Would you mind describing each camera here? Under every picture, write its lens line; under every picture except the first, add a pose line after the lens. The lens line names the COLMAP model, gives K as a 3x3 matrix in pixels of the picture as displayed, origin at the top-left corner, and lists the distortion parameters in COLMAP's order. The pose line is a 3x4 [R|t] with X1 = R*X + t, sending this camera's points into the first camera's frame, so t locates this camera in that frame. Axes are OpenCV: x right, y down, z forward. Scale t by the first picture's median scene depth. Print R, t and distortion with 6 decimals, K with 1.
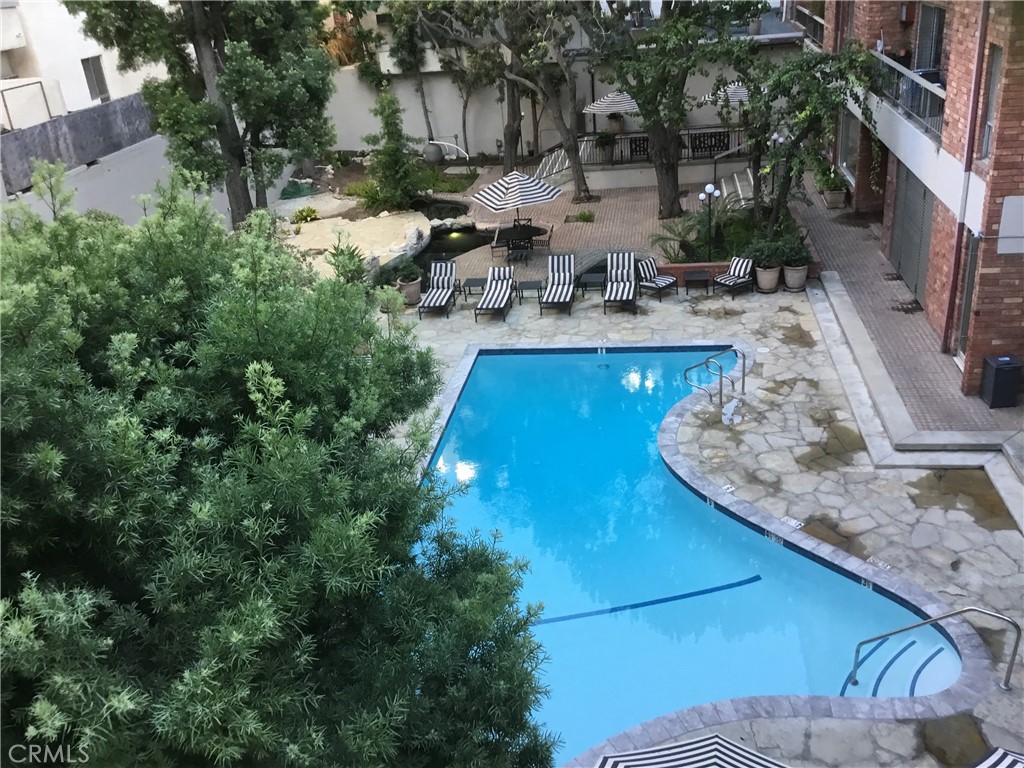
lens RADIAL K [[915.0, 0, 508.5], [0, 915.0, 376.2], [0, 0, 1]] dist [0.078730, -0.000780]
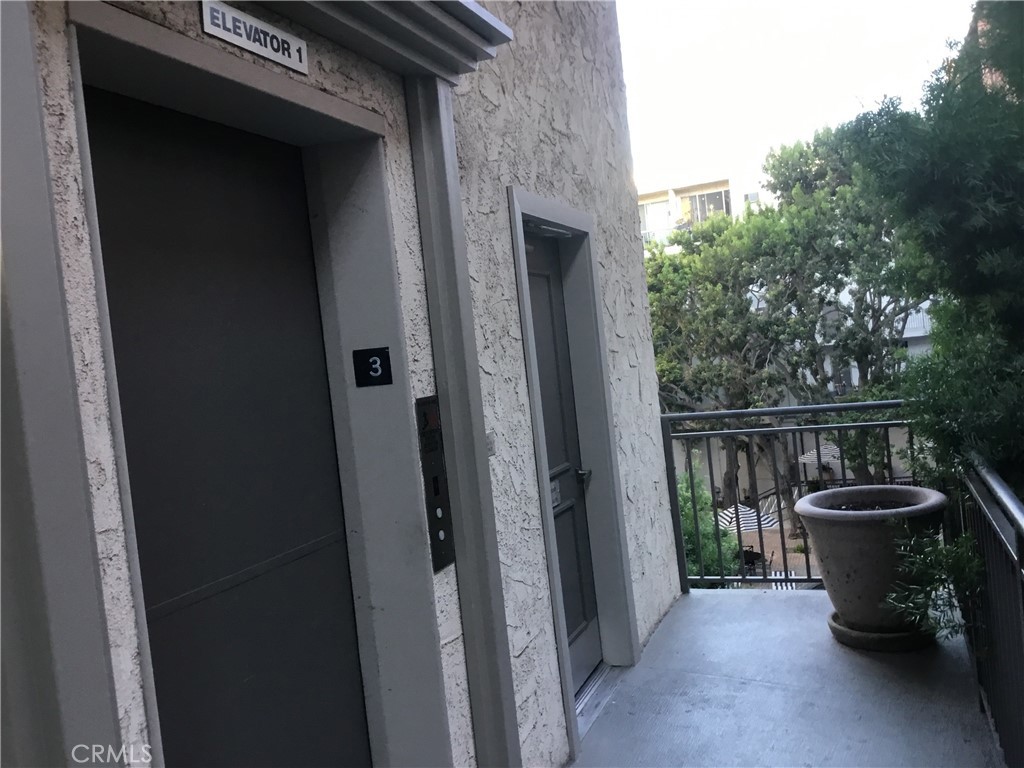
lens RADIAL K [[915.0, 0, 508.5], [0, 915.0, 376.2], [0, 0, 1]] dist [0.078730, -0.000780]
pose [[0.976275, -0.010285, -0.216292, -0.018206], [-0.072912, 0.924929, -0.373081, 0.071447], [0.203892, 0.380000, 0.902235, -0.157651]]
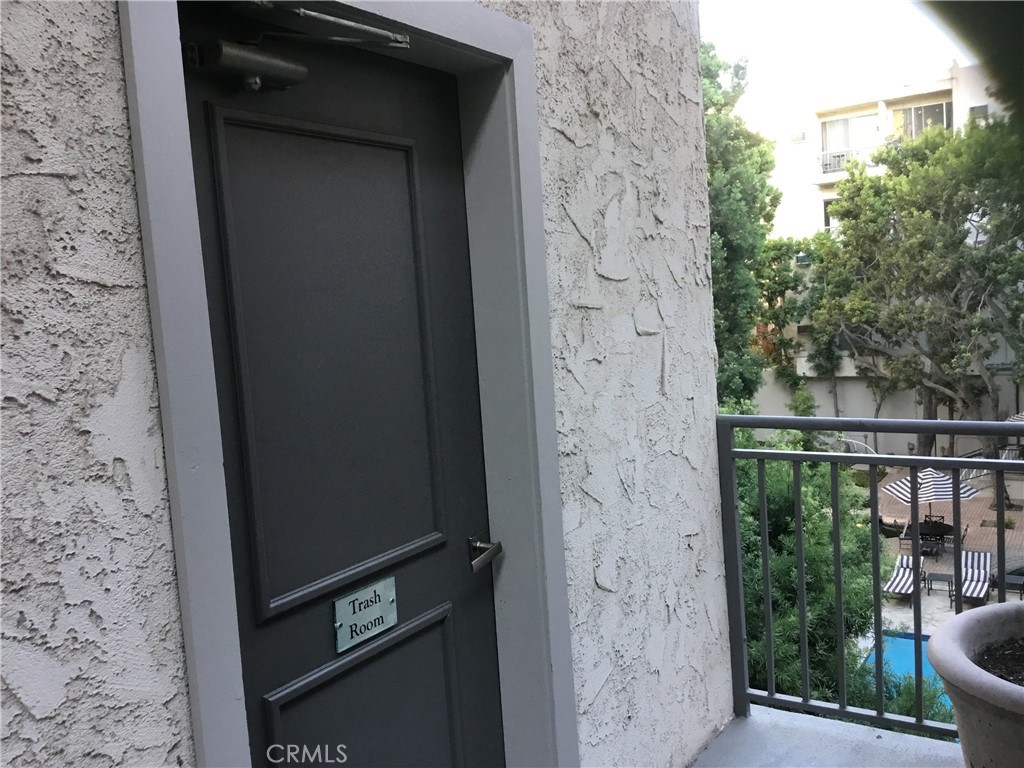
lens RADIAL K [[931.5, 0, 512.0], [0, 931.5, 384.0], [0, 0, 1]] dist [0.003768, -0.022205]
pose [[0.914512, 0.063184, -0.399594, -0.007951], [-0.181523, 0.946805, -0.265724, 0.039356], [0.361548, 0.315543, 0.877334, -0.091200]]
